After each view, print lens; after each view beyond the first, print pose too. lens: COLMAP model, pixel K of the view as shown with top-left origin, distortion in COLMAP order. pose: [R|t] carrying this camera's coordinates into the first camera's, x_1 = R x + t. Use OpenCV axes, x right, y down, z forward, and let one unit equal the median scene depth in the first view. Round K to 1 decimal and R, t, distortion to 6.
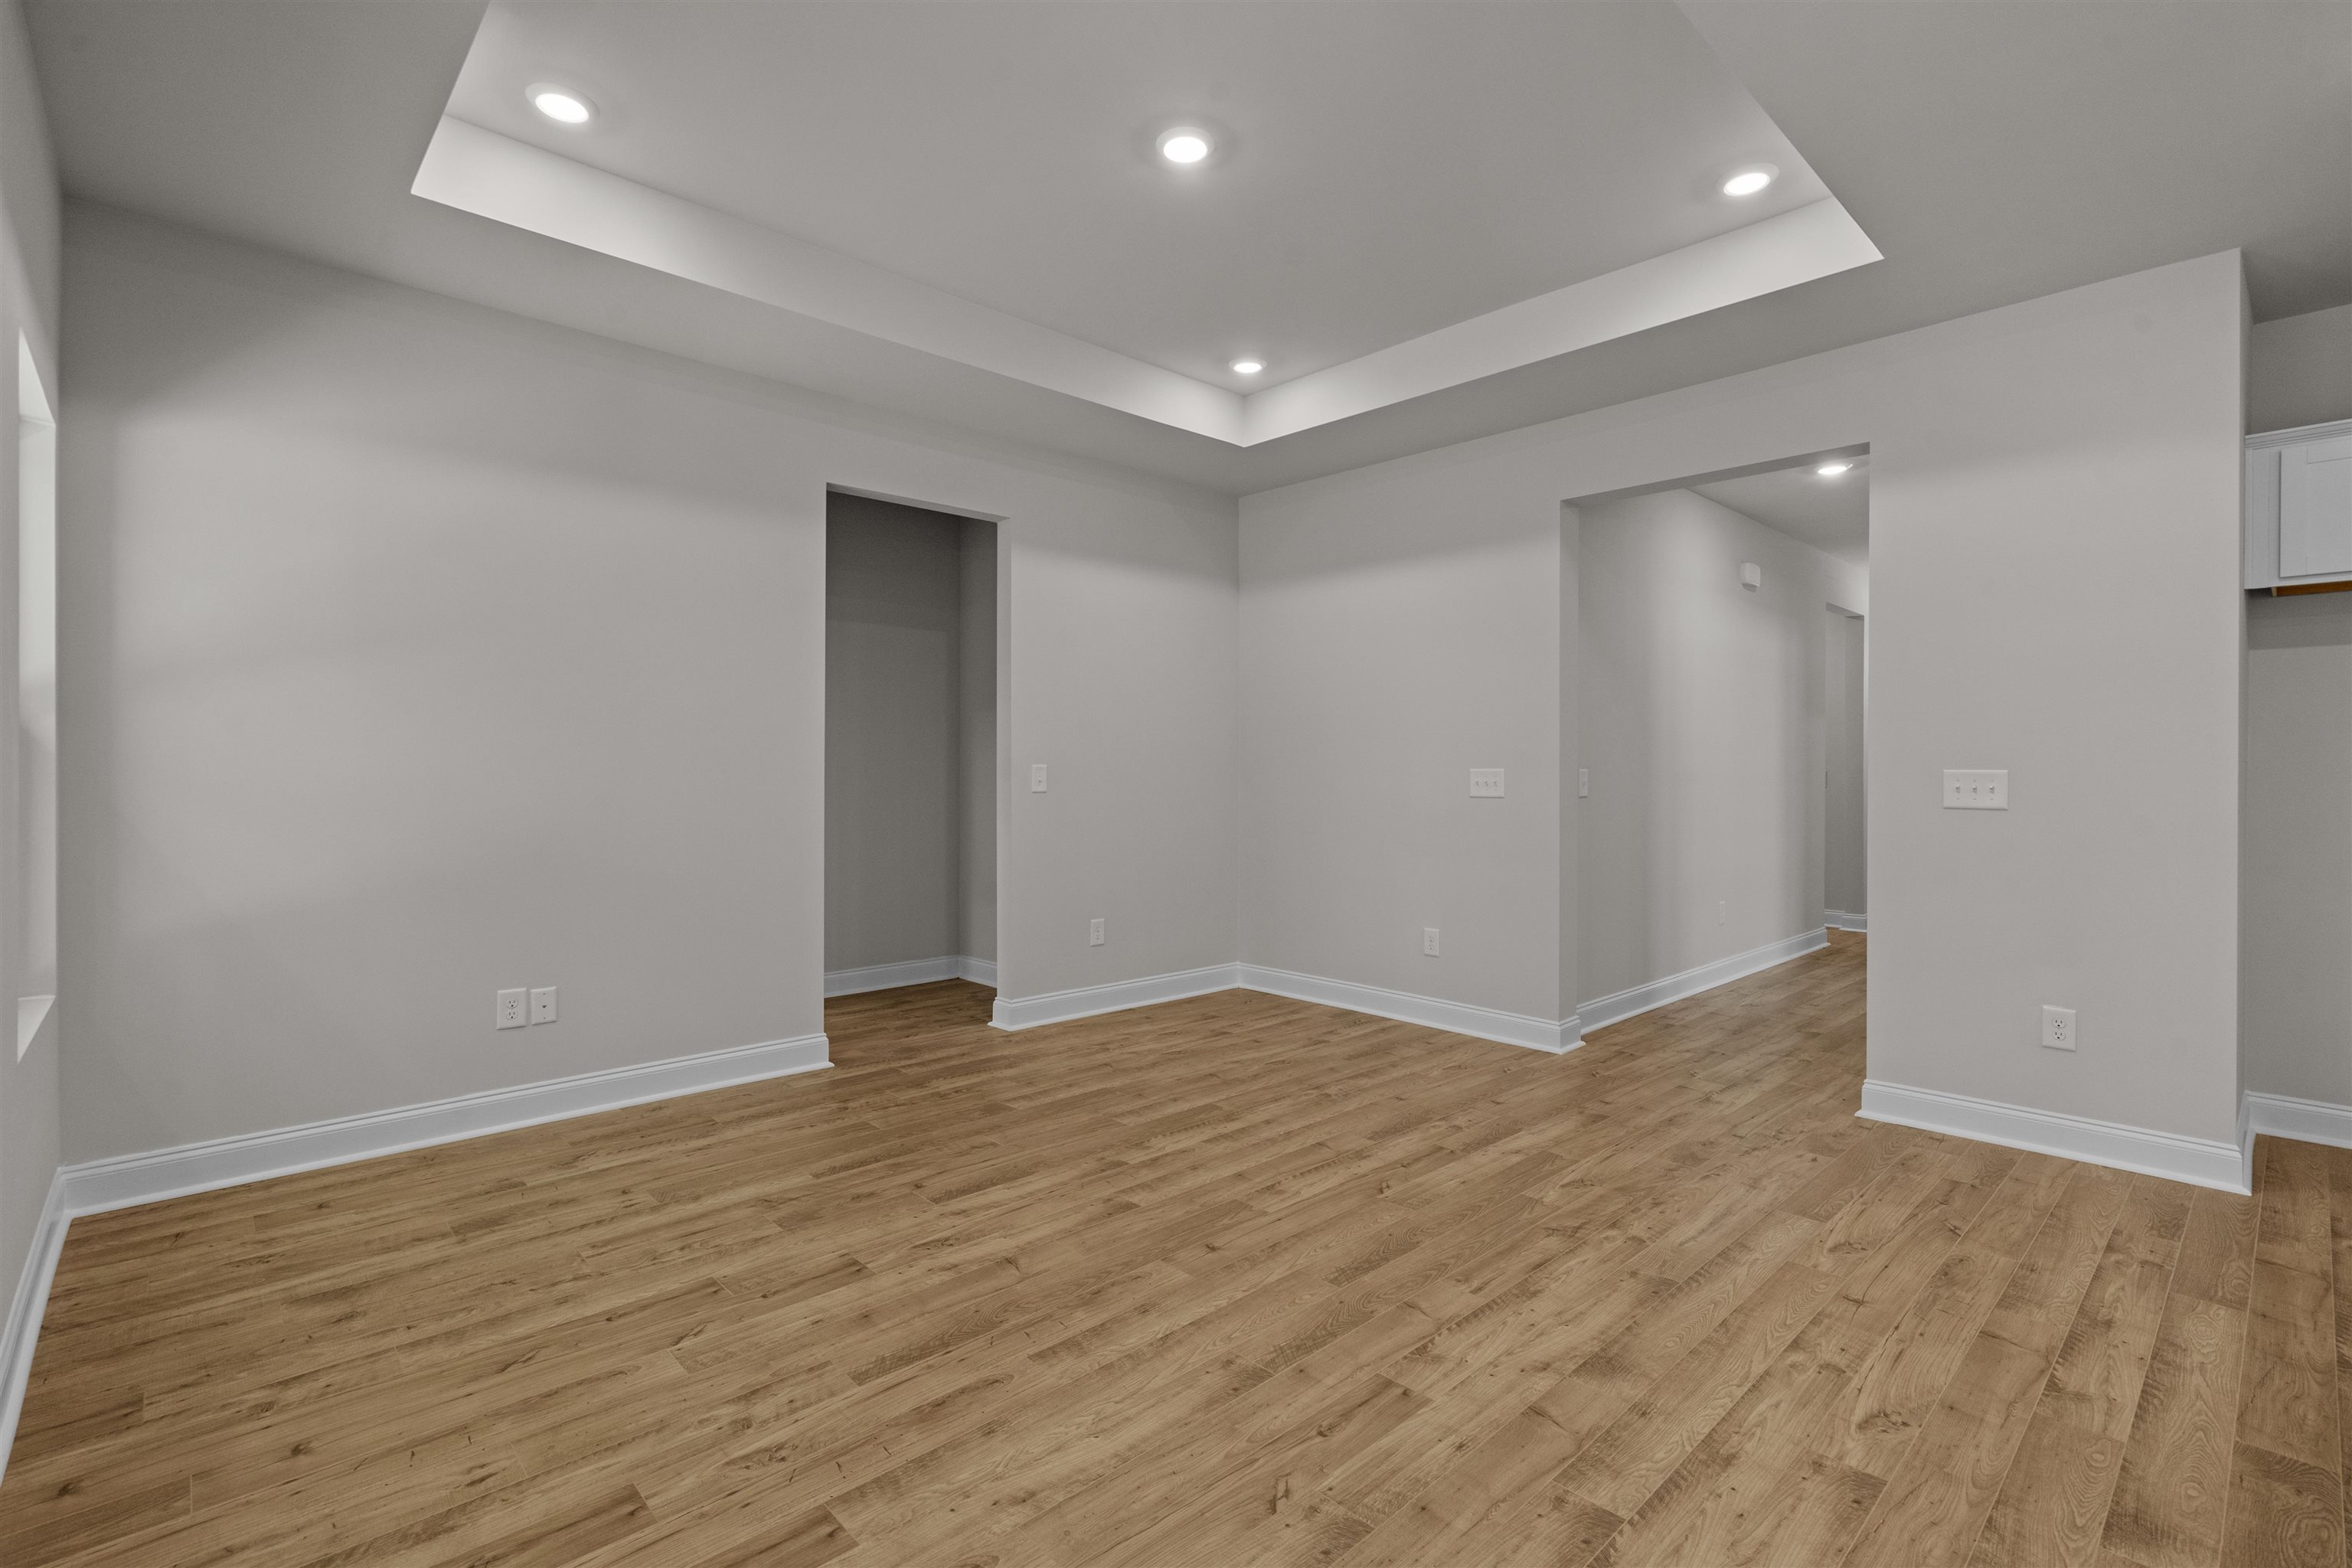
lens RADIAL K [[1058.2, 0, 1176.0], [0, 1058.2, 784.0], [0, 0, 1]] dist [-0.005221, 0.000450]
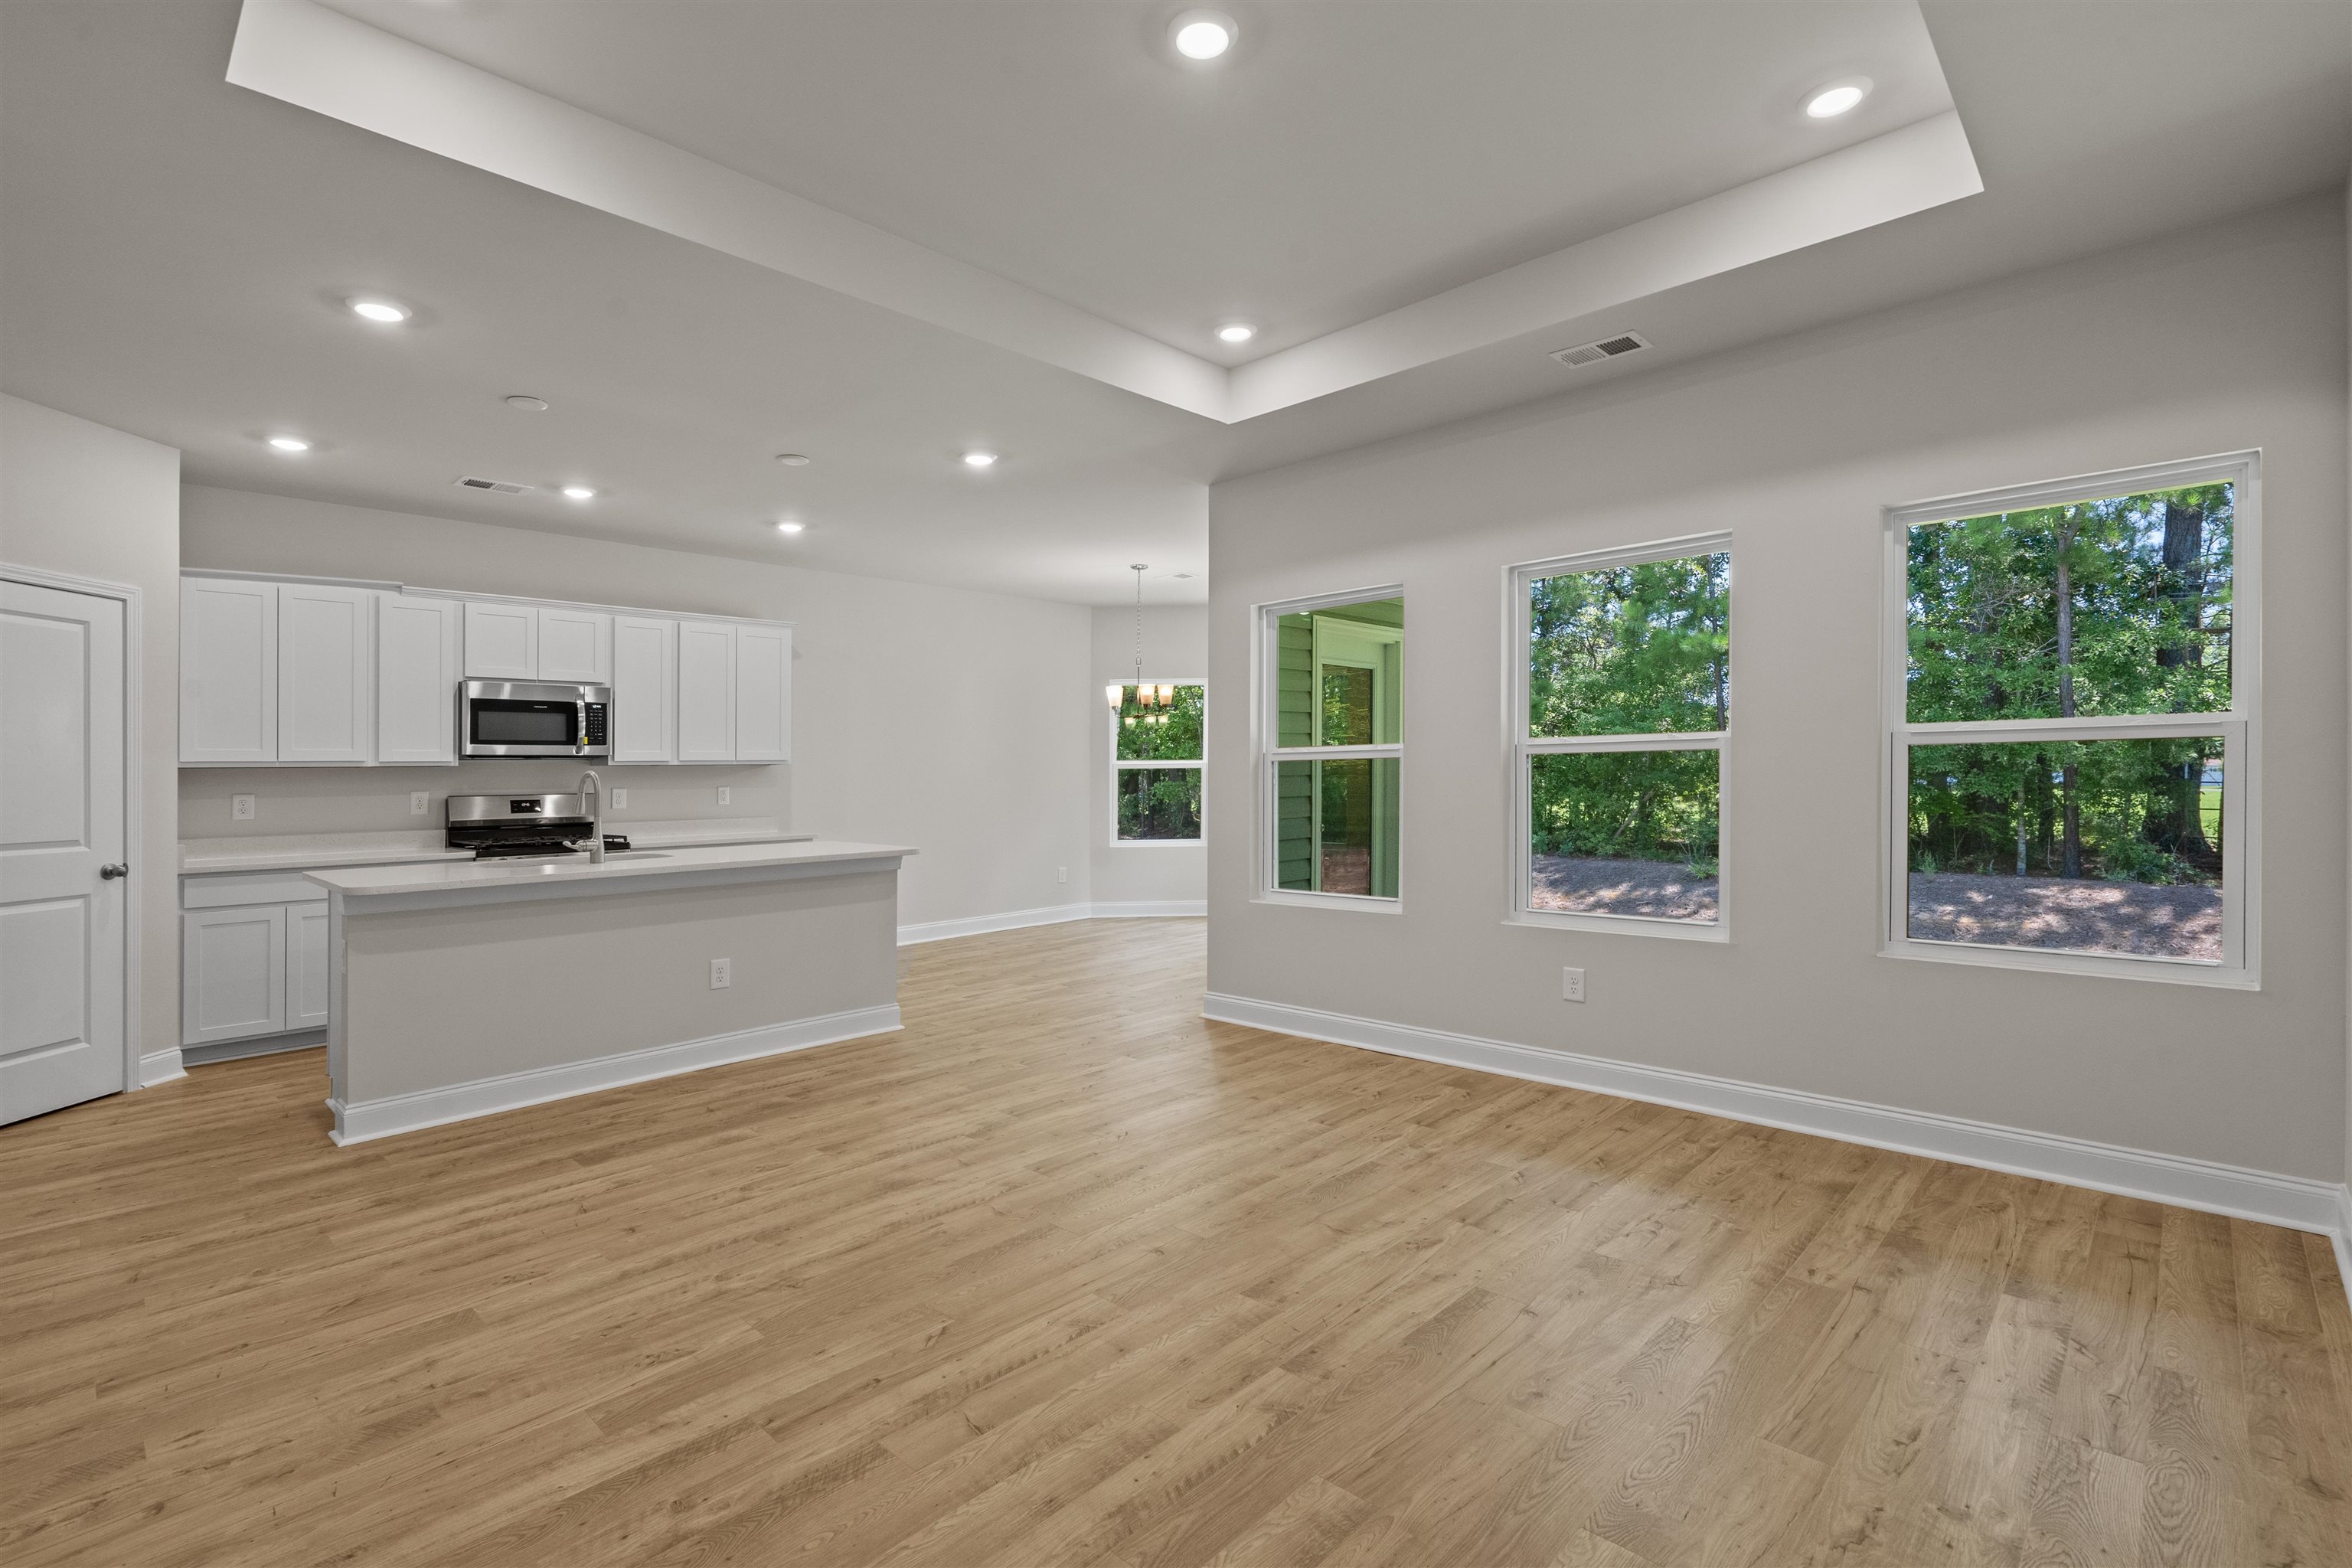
lens RADIAL K [[1058.2, 0, 1176.0], [0, 1058.2, 784.0], [0, 0, 1]] dist [-0.005221, 0.000450]
pose [[-0.998066, 0.012282, -0.060945, 0.067442], [0.011198, 0.999774, 0.018093, -0.034410], [0.061154, 0.017376, -0.997977, 1.860701]]
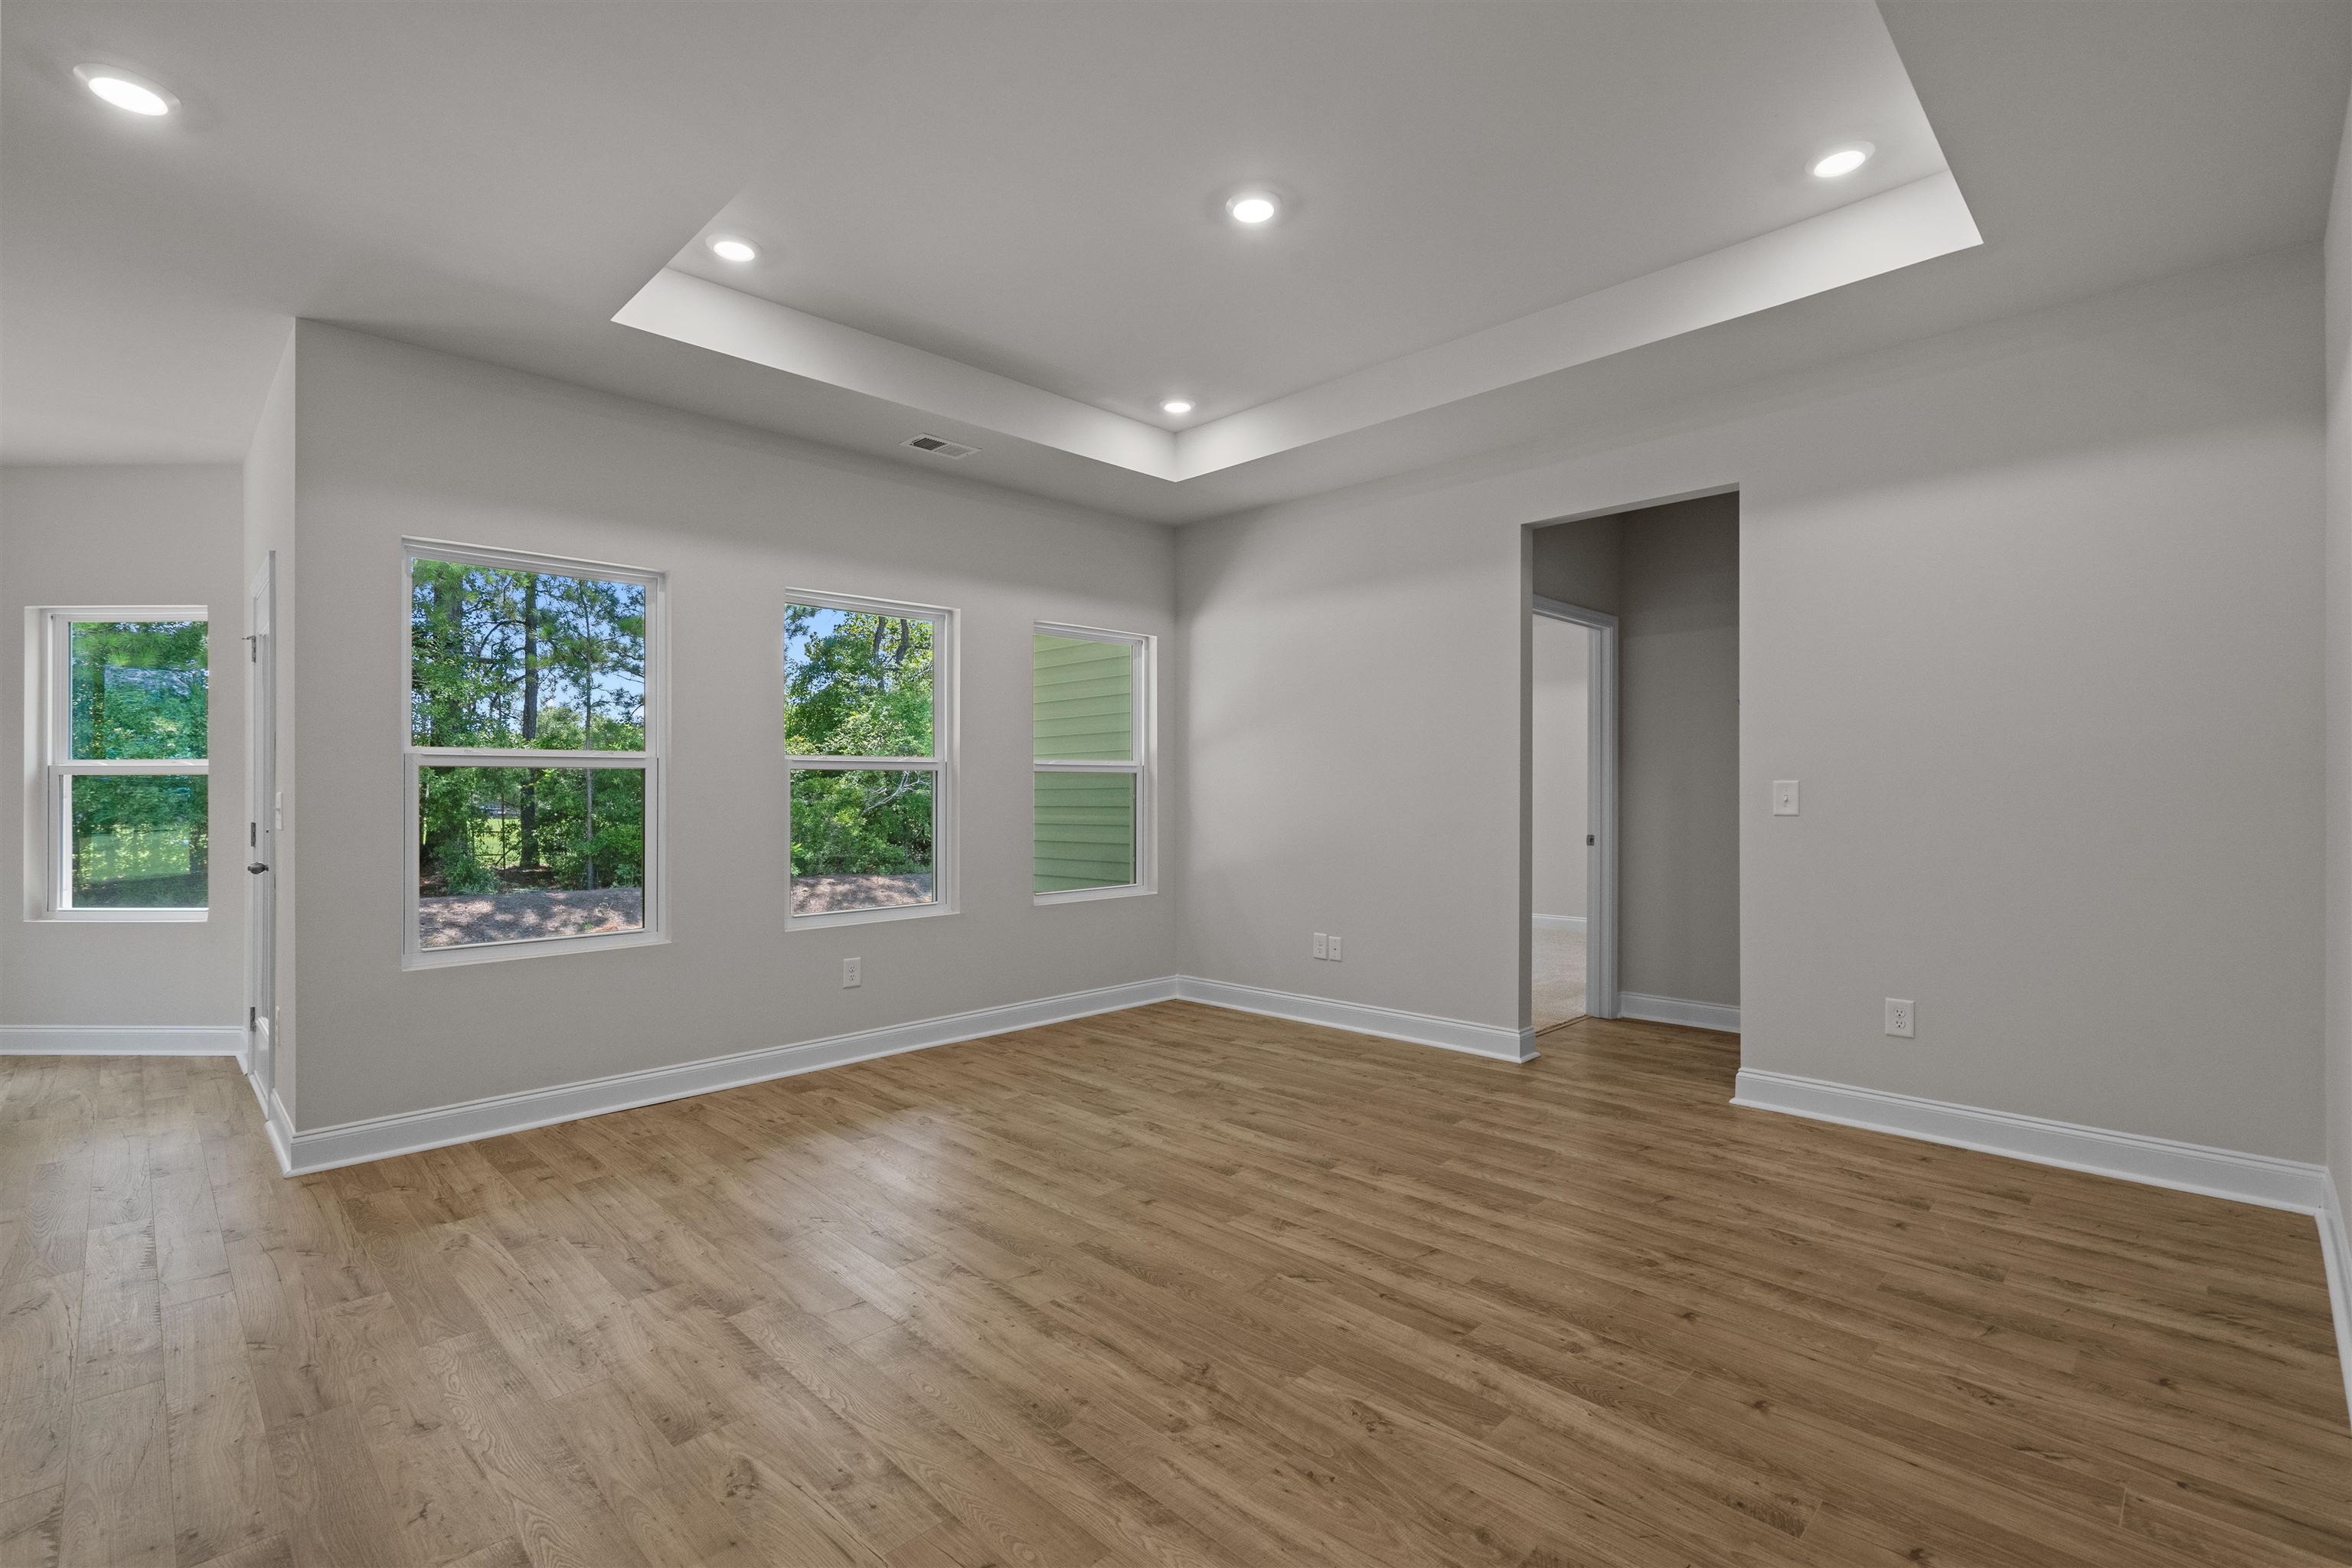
lens RADIAL K [[1058.2, 0, 1176.0], [0, 1058.2, 784.0], [0, 0, 1]] dist [-0.005221, 0.000450]
pose [[0.031412, -0.009691, -0.999460, 1.096081], [-0.005349, 0.999937, -0.009863, -0.005861], [0.999492, 0.005656, 0.031358, 0.909743]]
